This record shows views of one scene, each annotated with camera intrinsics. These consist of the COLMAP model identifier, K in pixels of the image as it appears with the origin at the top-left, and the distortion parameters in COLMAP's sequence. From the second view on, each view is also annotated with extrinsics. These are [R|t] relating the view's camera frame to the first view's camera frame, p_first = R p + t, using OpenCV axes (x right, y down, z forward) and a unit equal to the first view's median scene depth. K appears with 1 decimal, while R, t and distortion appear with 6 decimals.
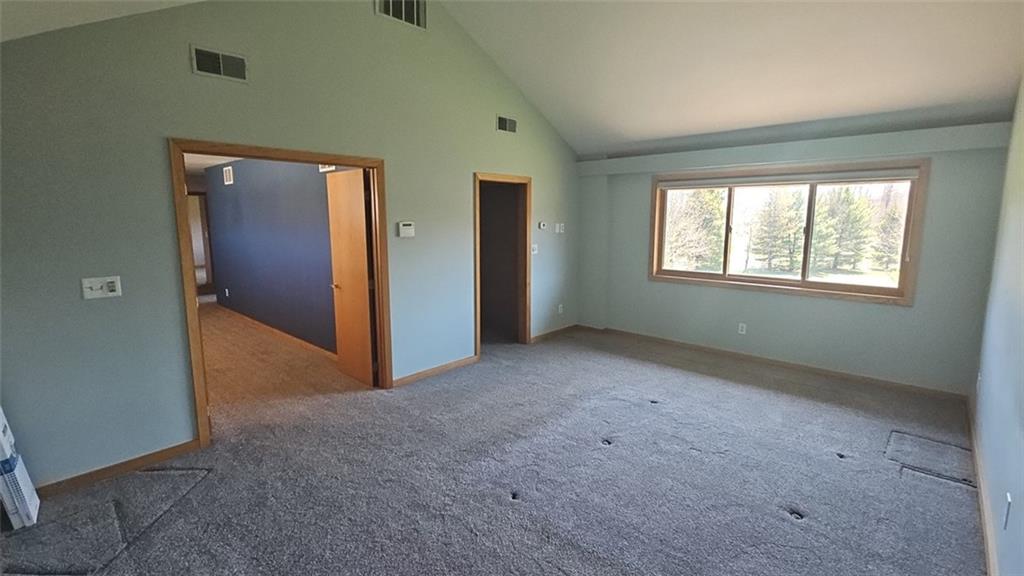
lens RADIAL K [[468.0, 0, 508.9], [0, 468.0, 284.8], [0, 0, 1]] dist [0.005456, 0.000261]
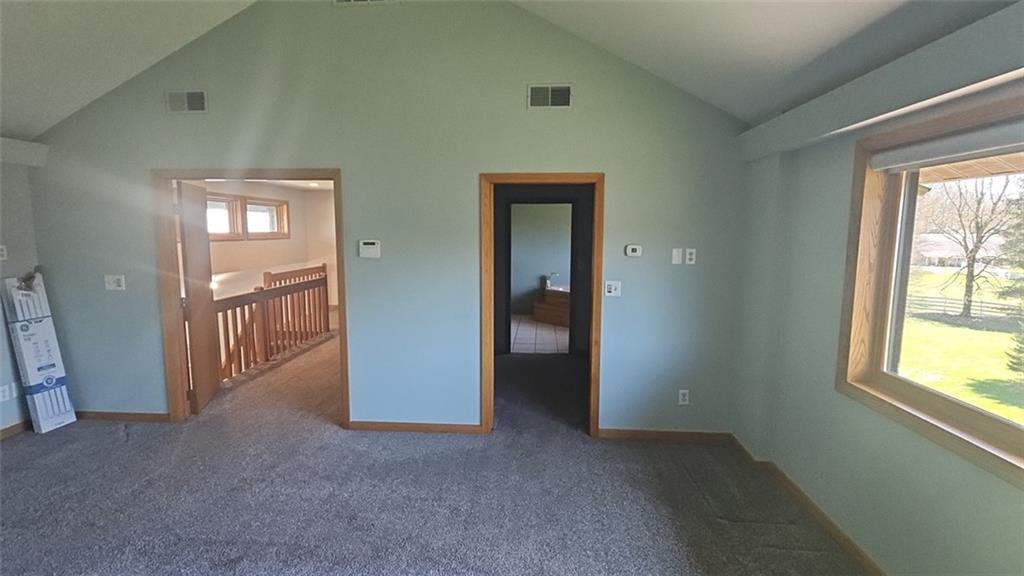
lens RADIAL K [[468.0, 0, 510.6], [0, 468.0, 285.3], [0, 0, 1]] dist [0.005456, 0.000261]
pose [[0.615895, 0.095770, -0.781986, 0.530658], [-0.121391, 0.992266, 0.025915, -0.093638], [0.778420, 0.078965, 0.622758, 0.599840]]
